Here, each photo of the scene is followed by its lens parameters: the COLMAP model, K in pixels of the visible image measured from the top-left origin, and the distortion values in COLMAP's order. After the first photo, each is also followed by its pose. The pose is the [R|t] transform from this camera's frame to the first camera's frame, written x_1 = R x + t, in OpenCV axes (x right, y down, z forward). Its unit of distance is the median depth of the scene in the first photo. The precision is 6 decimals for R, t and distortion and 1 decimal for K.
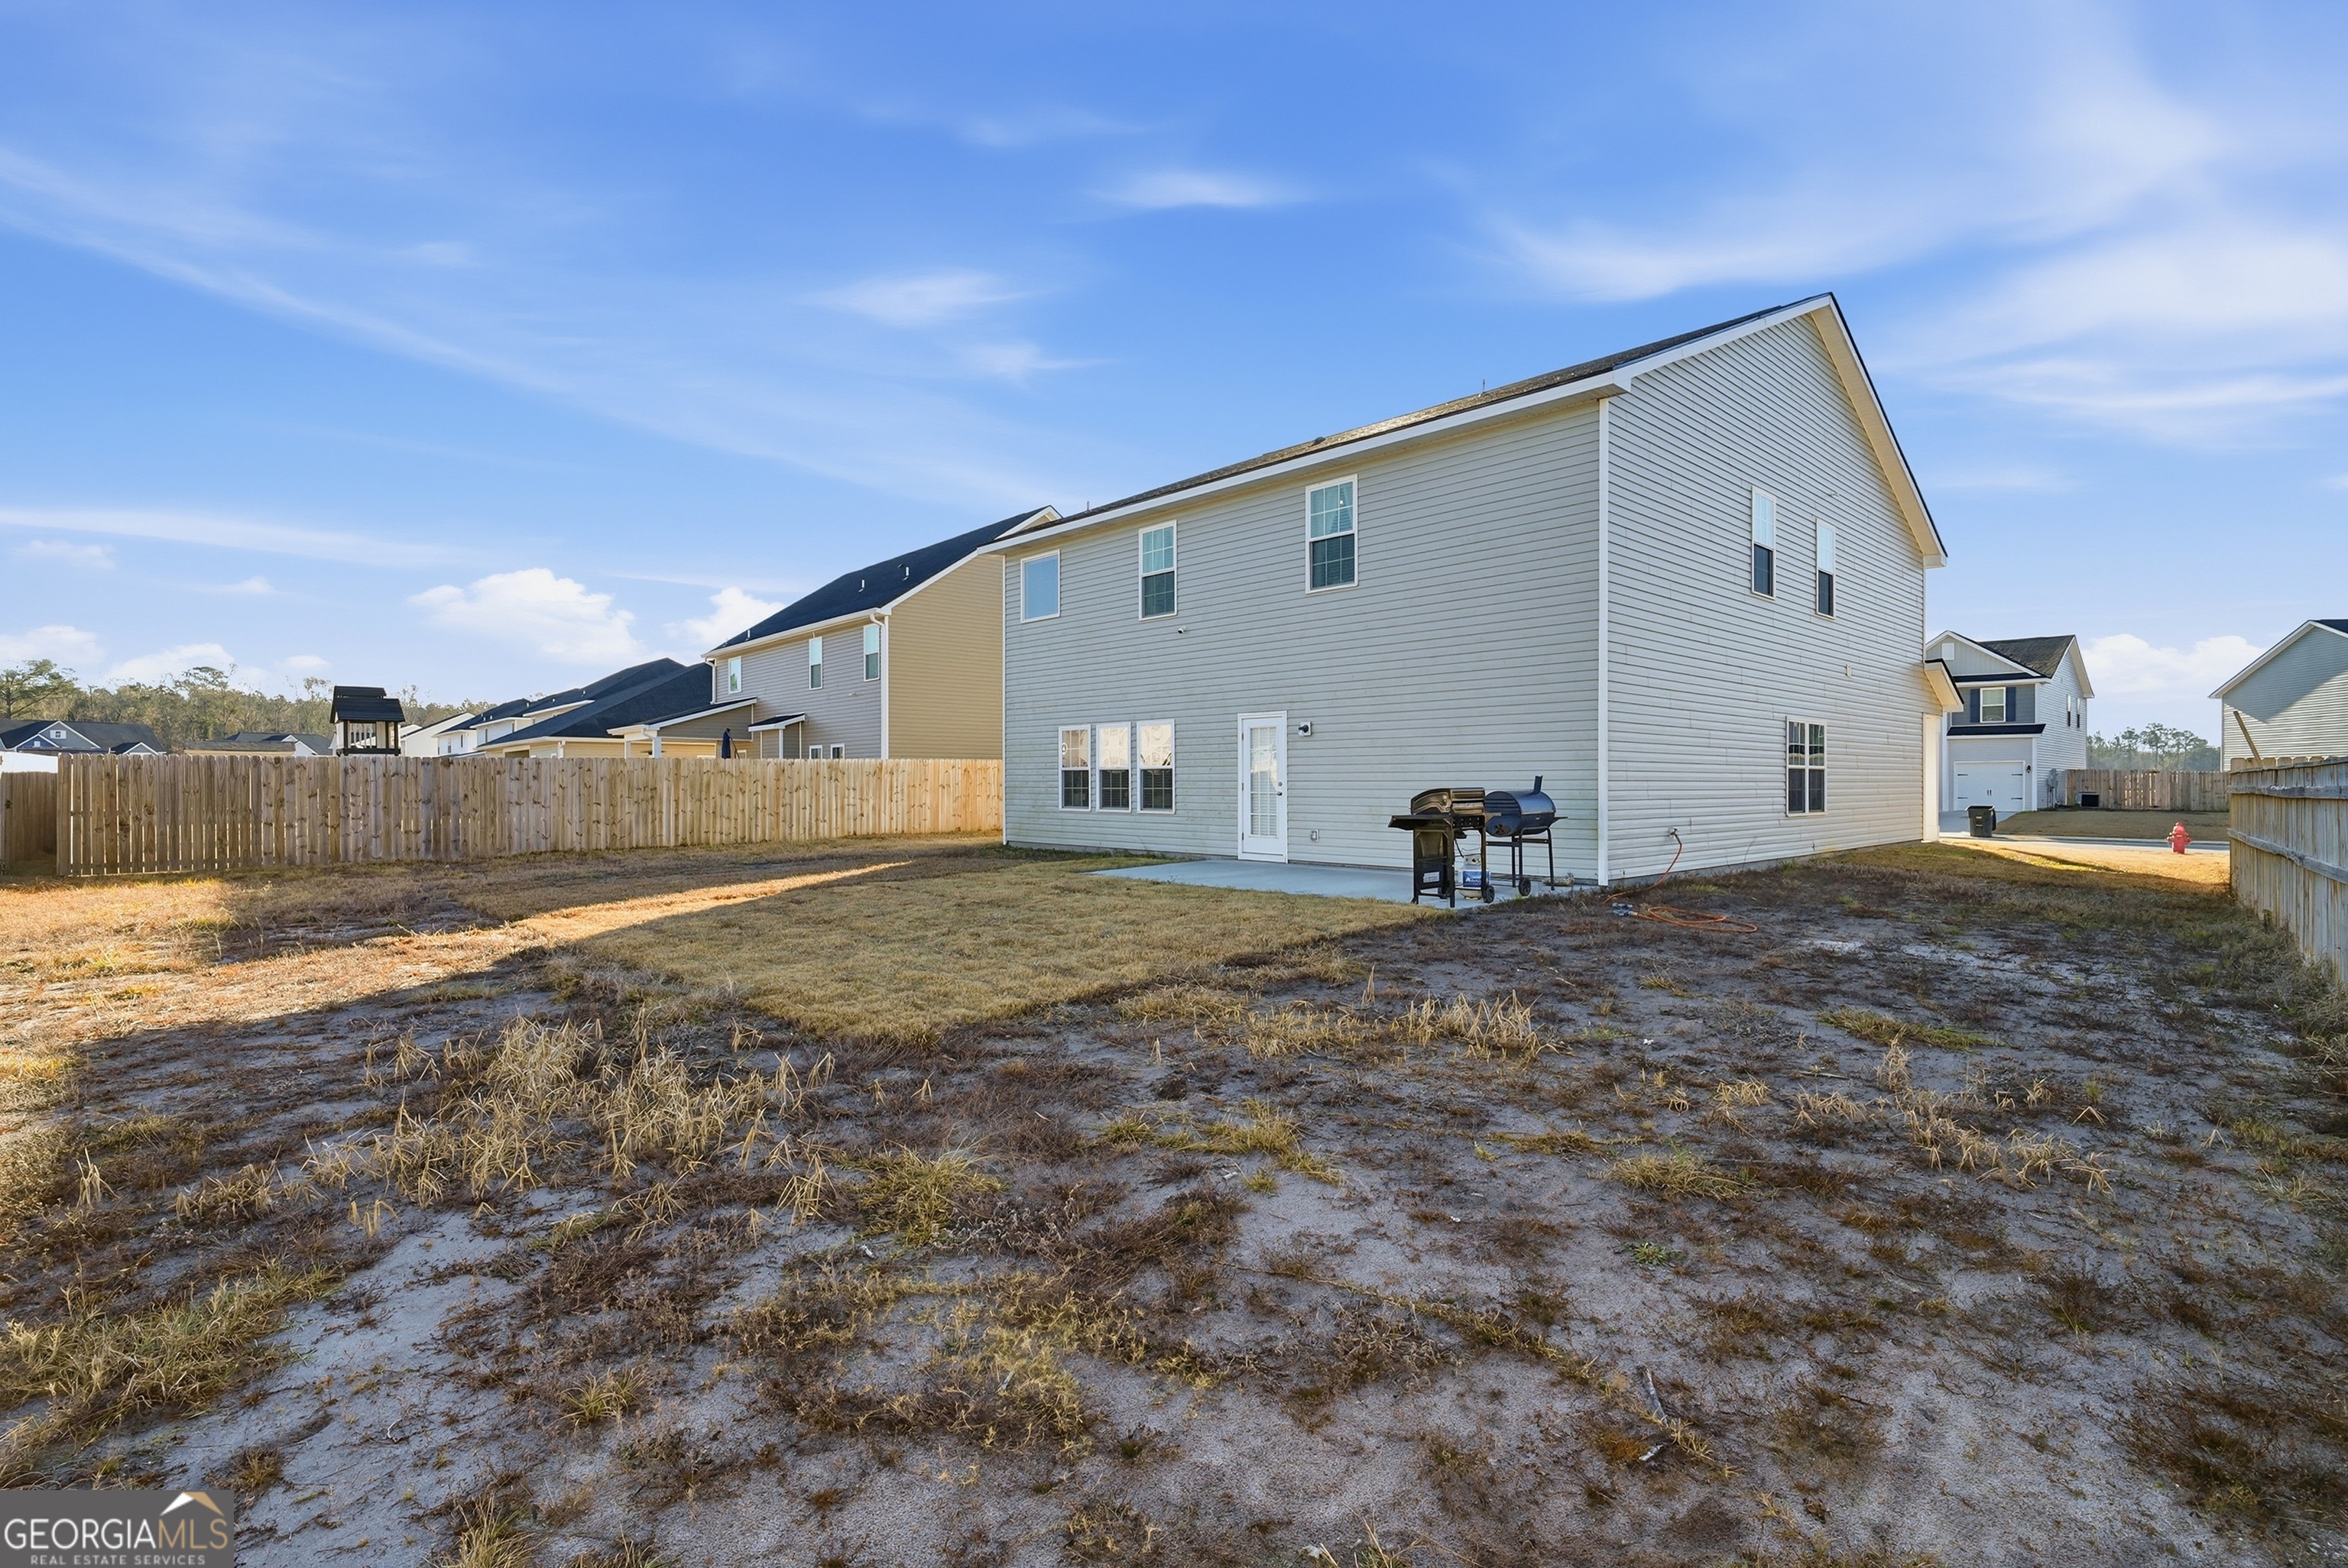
lens RADIAL K [[1113.3, 0, 1174.5], [0, 1113.3, 785.8], [0, 0, 1]] dist [0.005656, -0.005552]
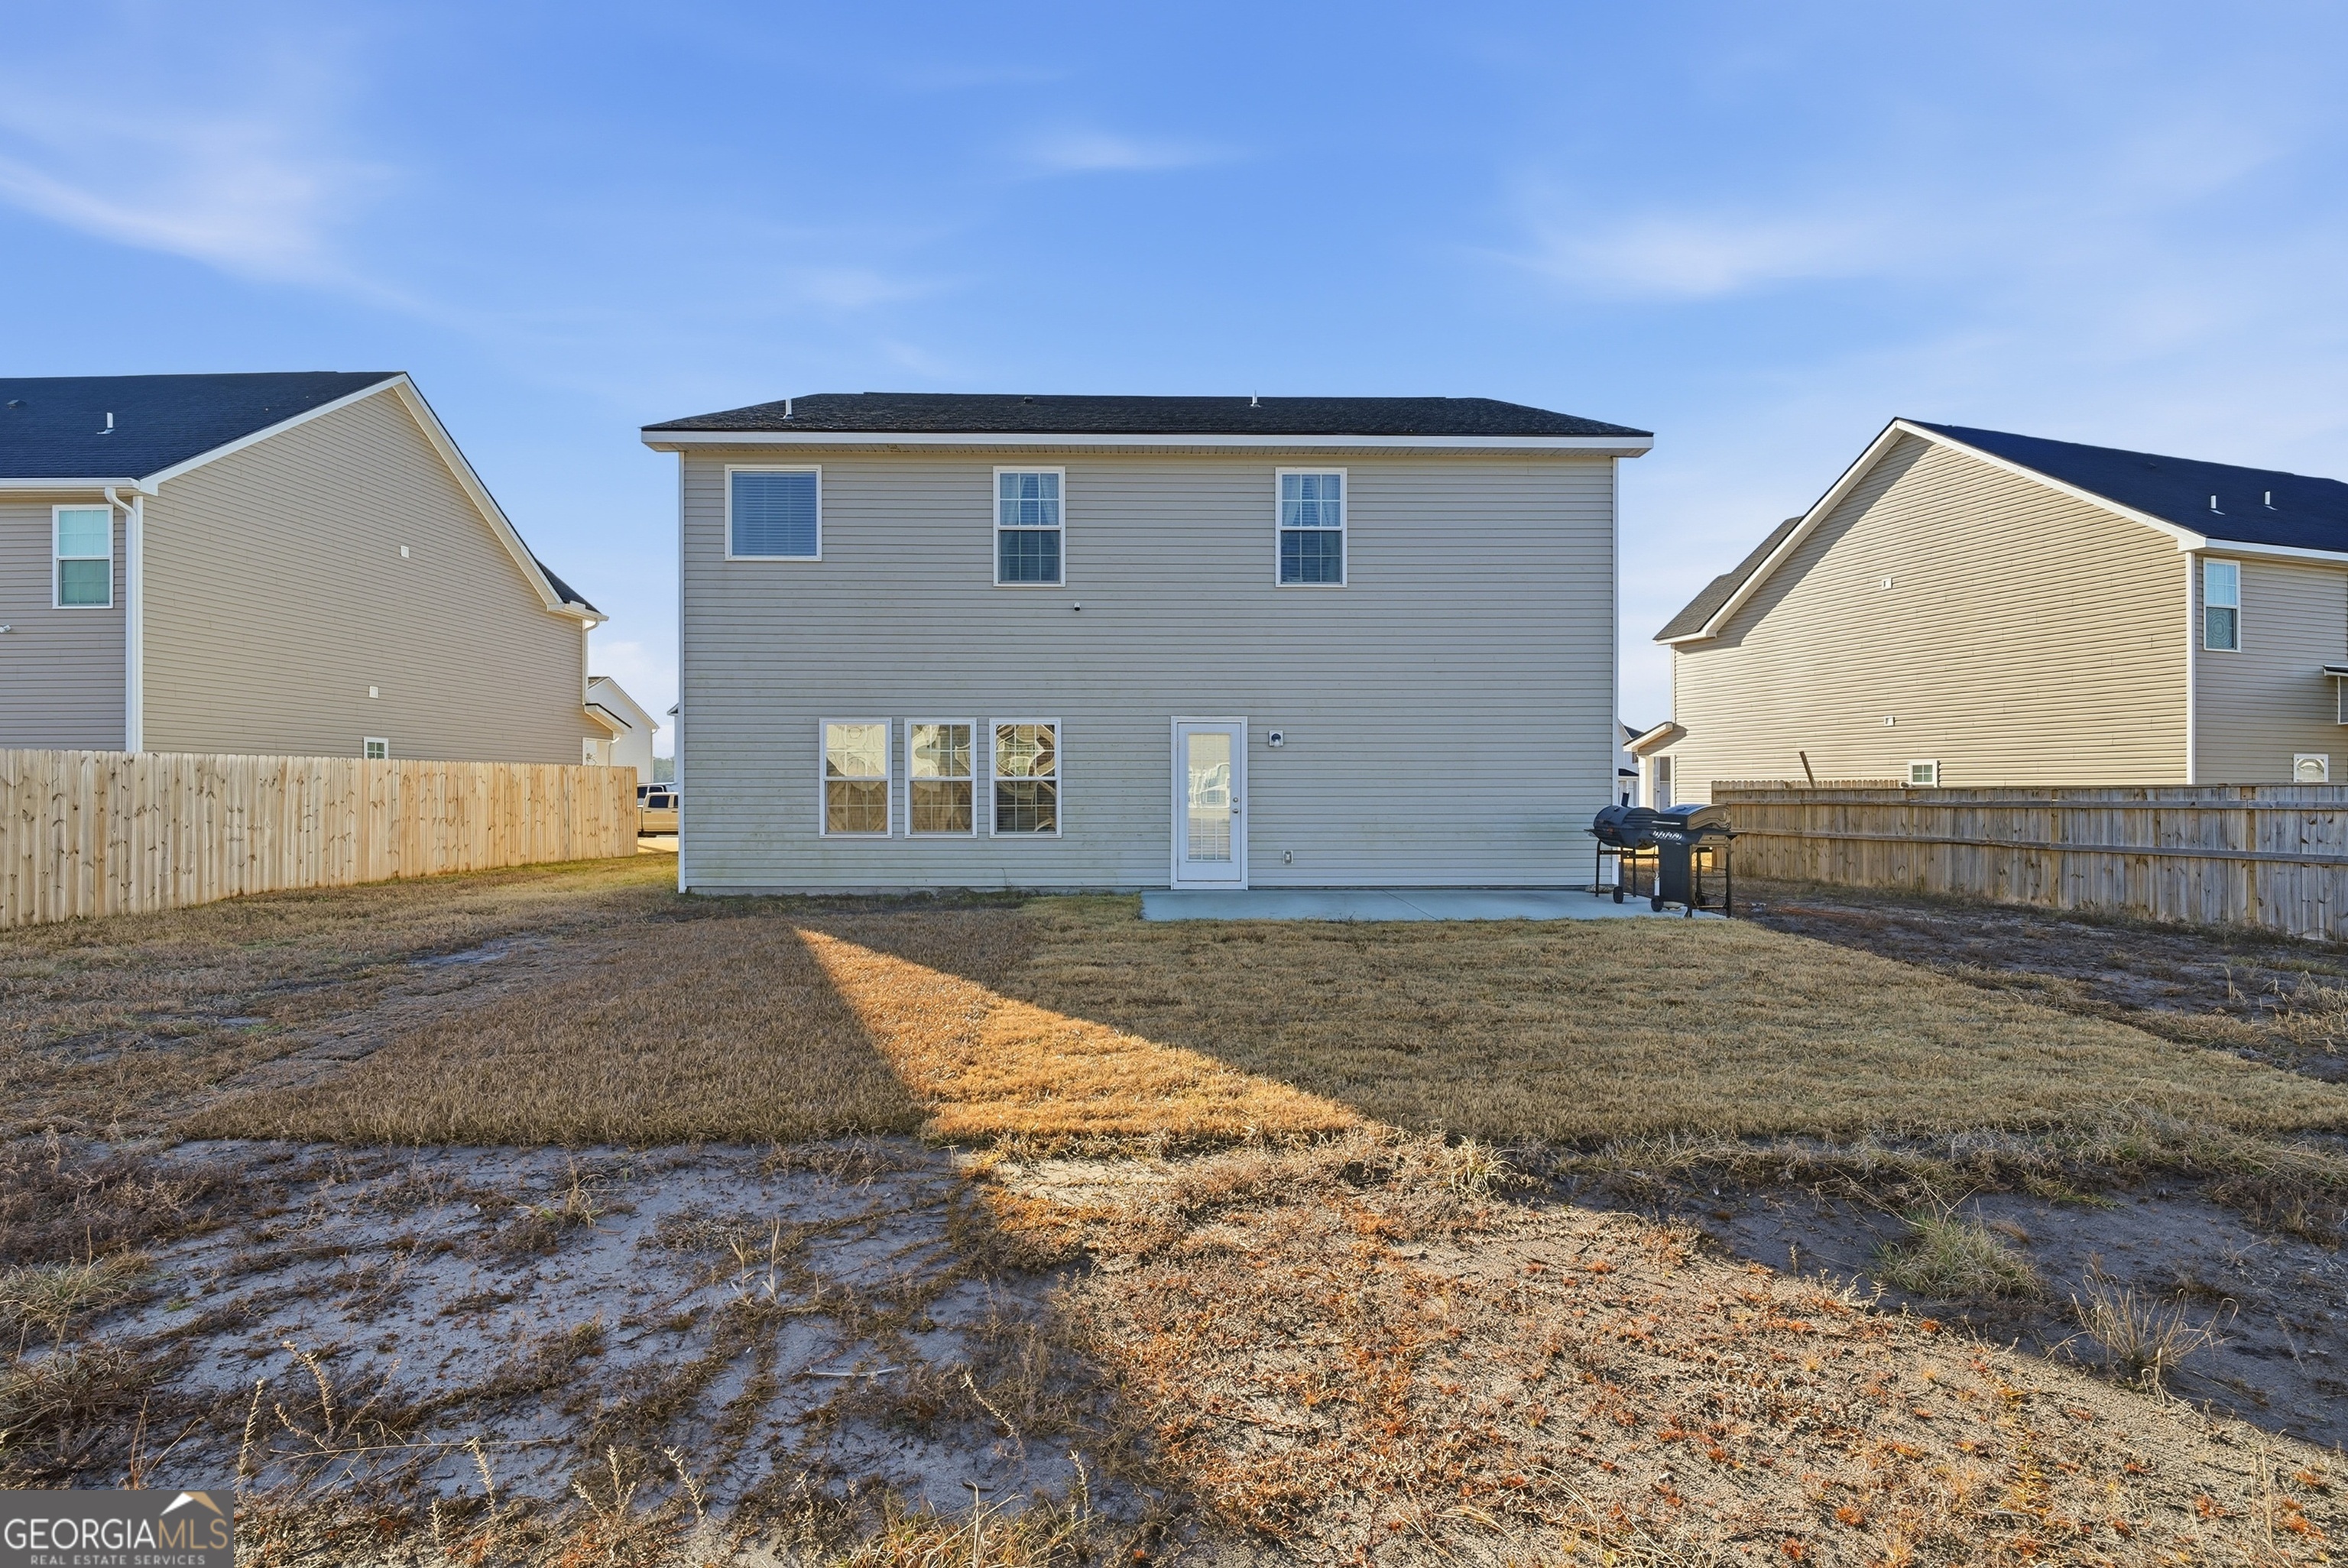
lens RADIAL K [[960.8, 0, 1173.9], [0, 960.8, 790.9], [0, 0, 1]] dist [0.015001, 0.000143]
pose [[0.668765, 0.007206, 0.743439, -0.443154], [0.001729, 0.999935, -0.011248, -0.000273], [-0.743472, 0.008808, 0.668709, 0.475928]]
